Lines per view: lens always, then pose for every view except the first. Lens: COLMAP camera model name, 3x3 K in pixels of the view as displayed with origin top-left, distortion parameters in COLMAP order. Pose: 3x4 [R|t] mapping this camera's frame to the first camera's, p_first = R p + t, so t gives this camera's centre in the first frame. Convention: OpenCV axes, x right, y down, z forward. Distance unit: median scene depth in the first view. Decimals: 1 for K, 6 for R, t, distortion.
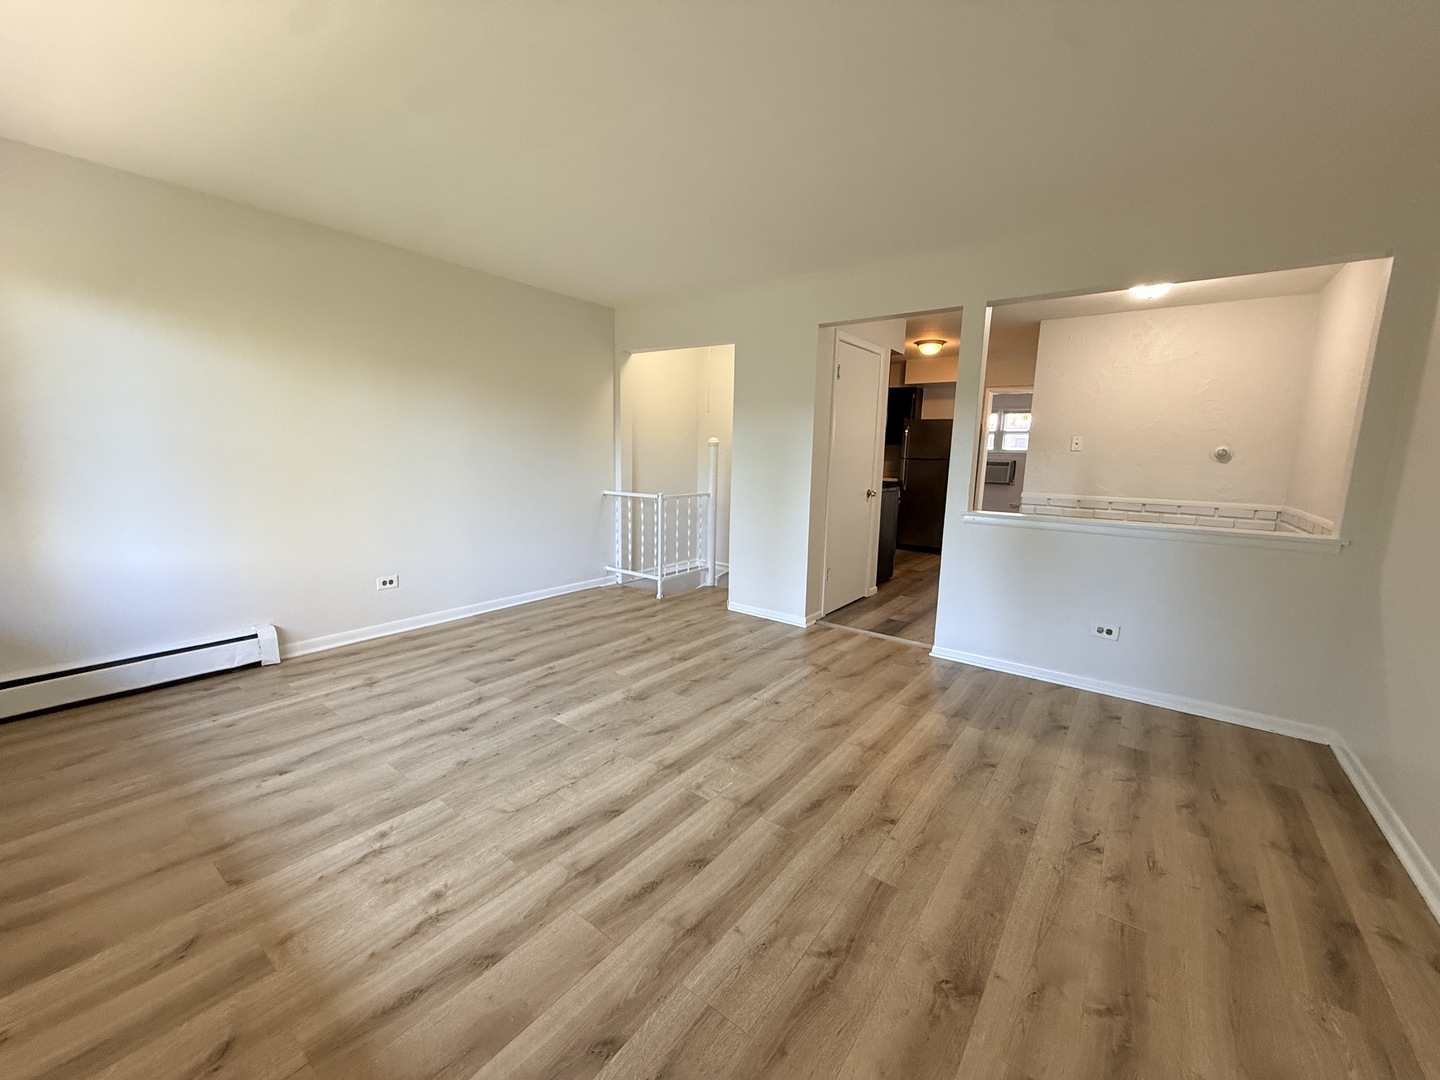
lens RADIAL K [[573.4, 0, 715.6], [0, 573.4, 541.9], [0, 0, 1]] dist [0.000671, 0.000654]
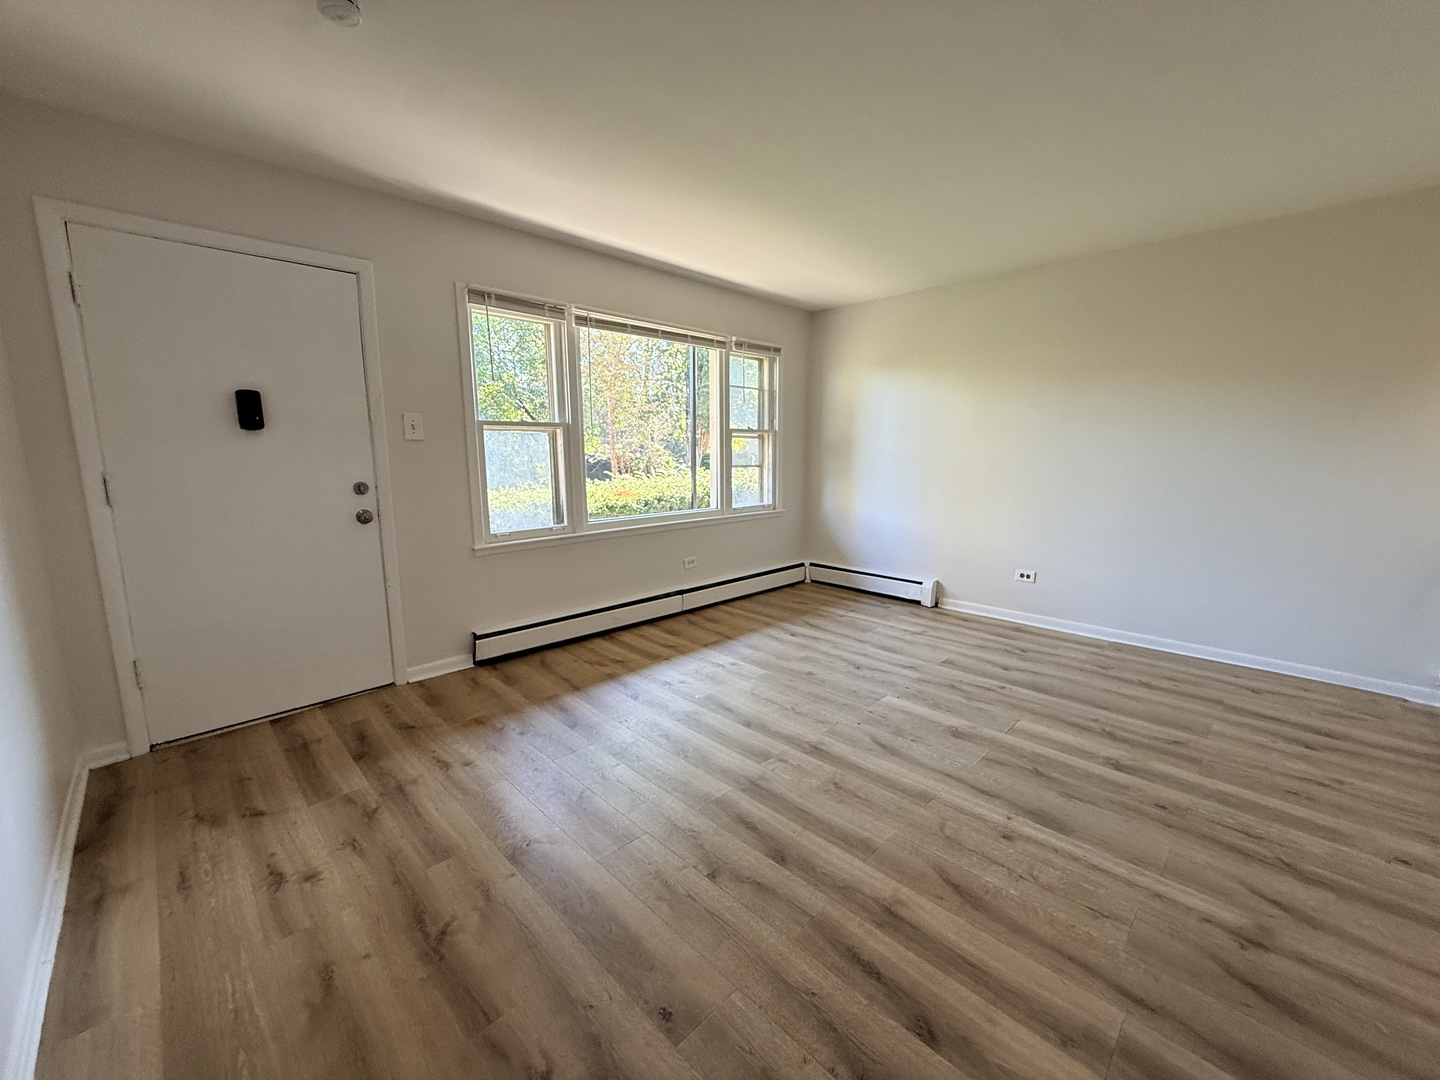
lens RADIAL K [[573.4, 0, 719.2], [0, 573.4, 538.4], [0, 0, 1]] dist [0.000671, 0.000654]
pose [[-0.135332, 0.132116, -0.981953, 0.733114], [-0.159208, 0.975292, 0.153162, -0.094832], [0.977925, 0.177062, -0.110954, 0.686245]]
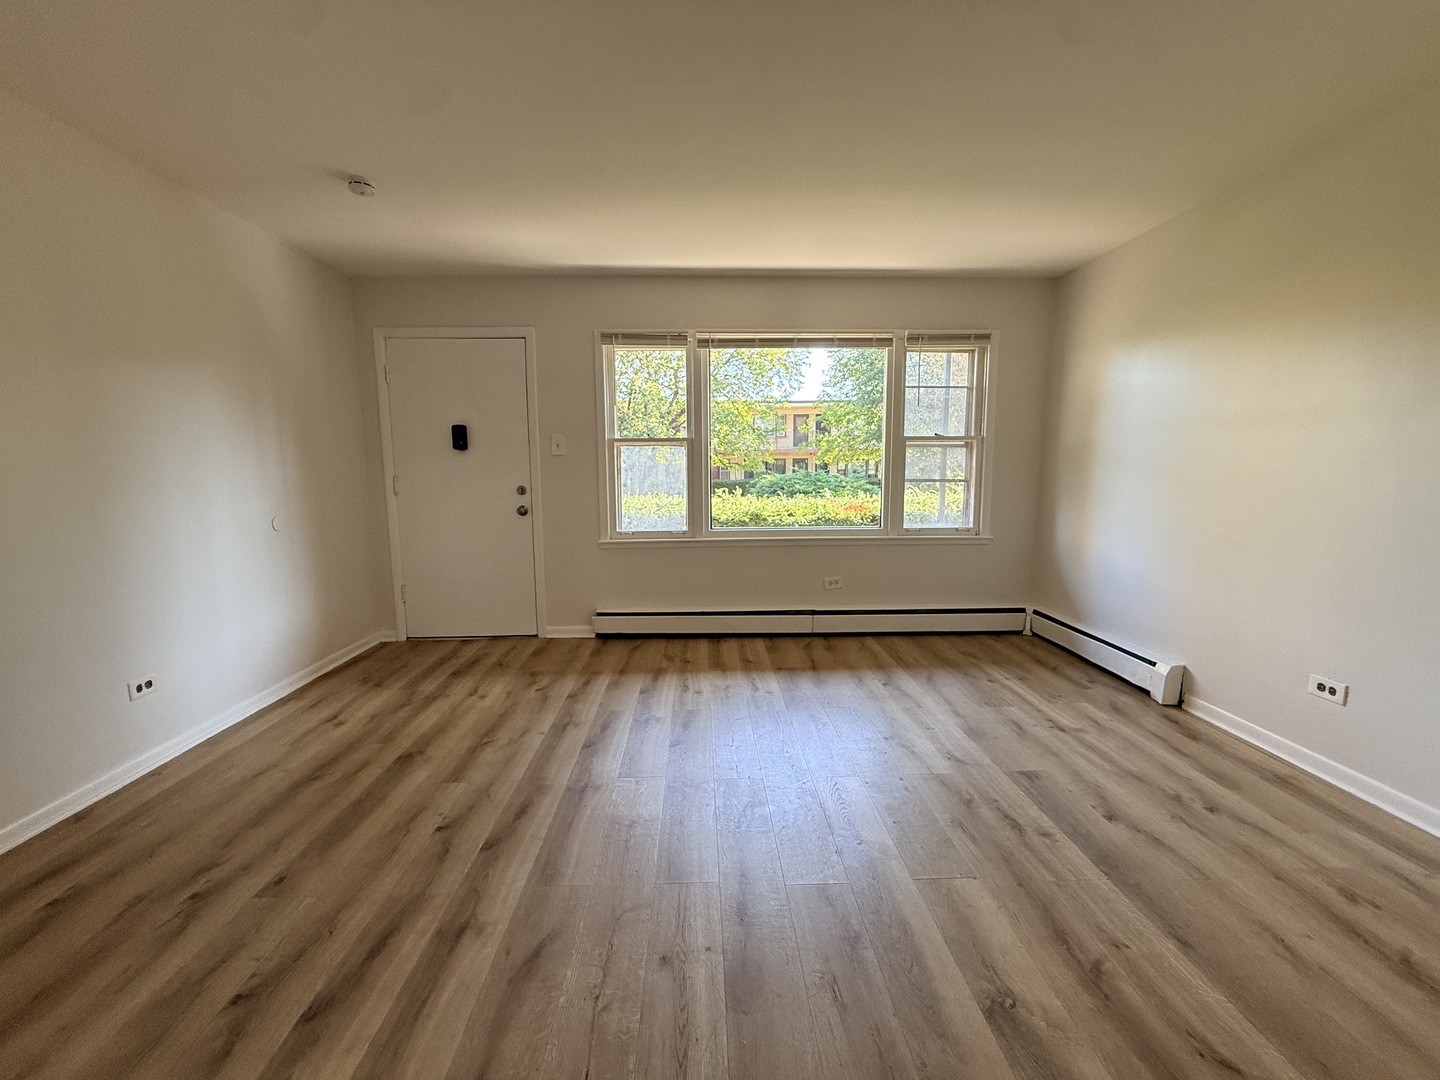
lens RADIAL K [[573.4, 0, 719.6], [0, 573.4, 539.6], [0, 0, 1]] dist [0.000671, 0.000654]
pose [[-0.774042, 0.065203, -0.629768, 0.354465], [-0.110699, 0.965424, 0.236014, -0.190248], [0.623382, 0.252399, -0.740061, 1.289014]]
